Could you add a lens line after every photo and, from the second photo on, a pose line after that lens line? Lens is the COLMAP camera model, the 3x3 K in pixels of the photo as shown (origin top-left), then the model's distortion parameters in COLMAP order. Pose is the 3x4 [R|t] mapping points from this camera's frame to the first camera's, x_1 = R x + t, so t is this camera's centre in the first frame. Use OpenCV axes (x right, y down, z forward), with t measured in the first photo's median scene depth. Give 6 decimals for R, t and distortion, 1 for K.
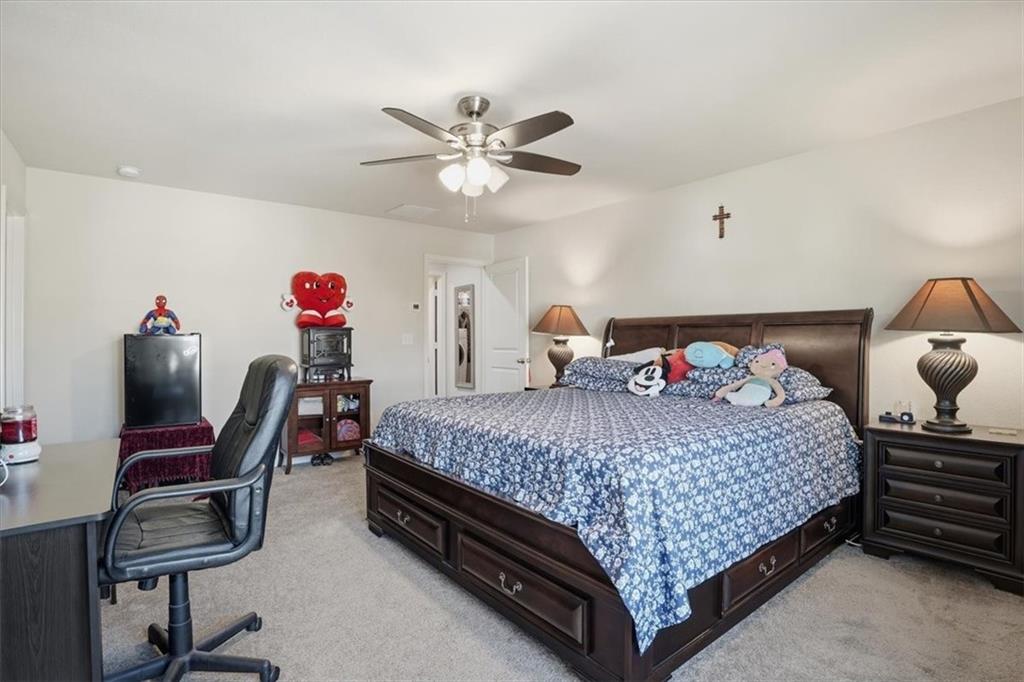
lens RADIAL K [[486.1, 0, 512.0], [0, 486.1, 341.0], [0, 0, 1]] dist [-0.052801, 0.001046]
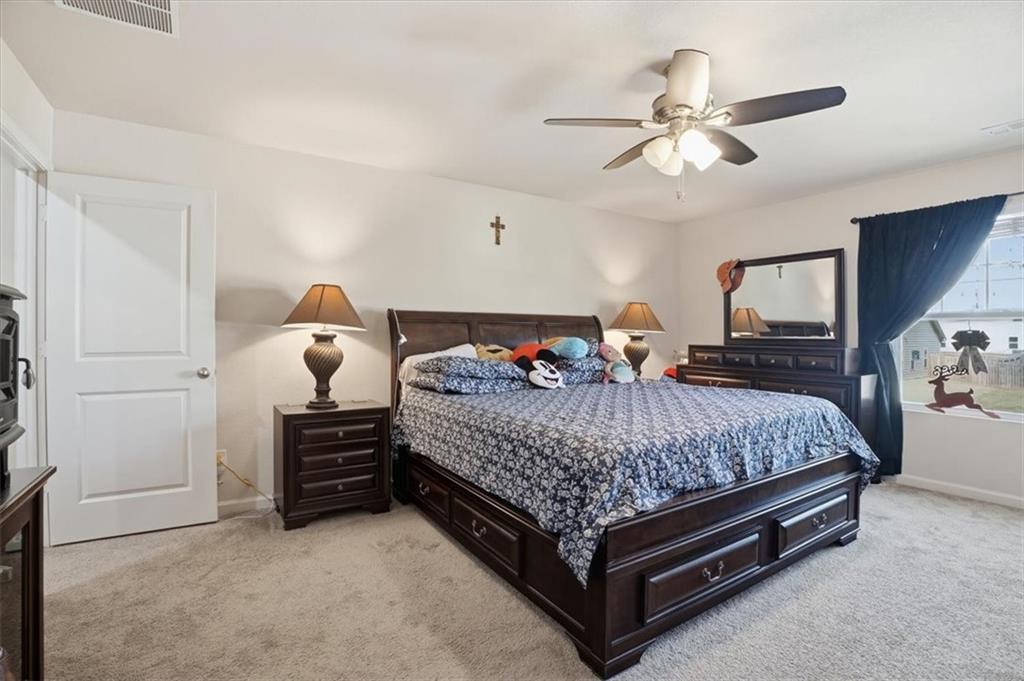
lens RADIAL K [[486.1, 0, 512.0], [0, 486.1, 340.5], [0, 0, 1]] dist [-0.052801, 0.001046]
pose [[0.080606, -0.010458, 0.996691, -0.548380], [-0.000488, 0.999944, 0.010531, -0.002284], [-0.996746, -0.001336, 0.080596, 0.692139]]
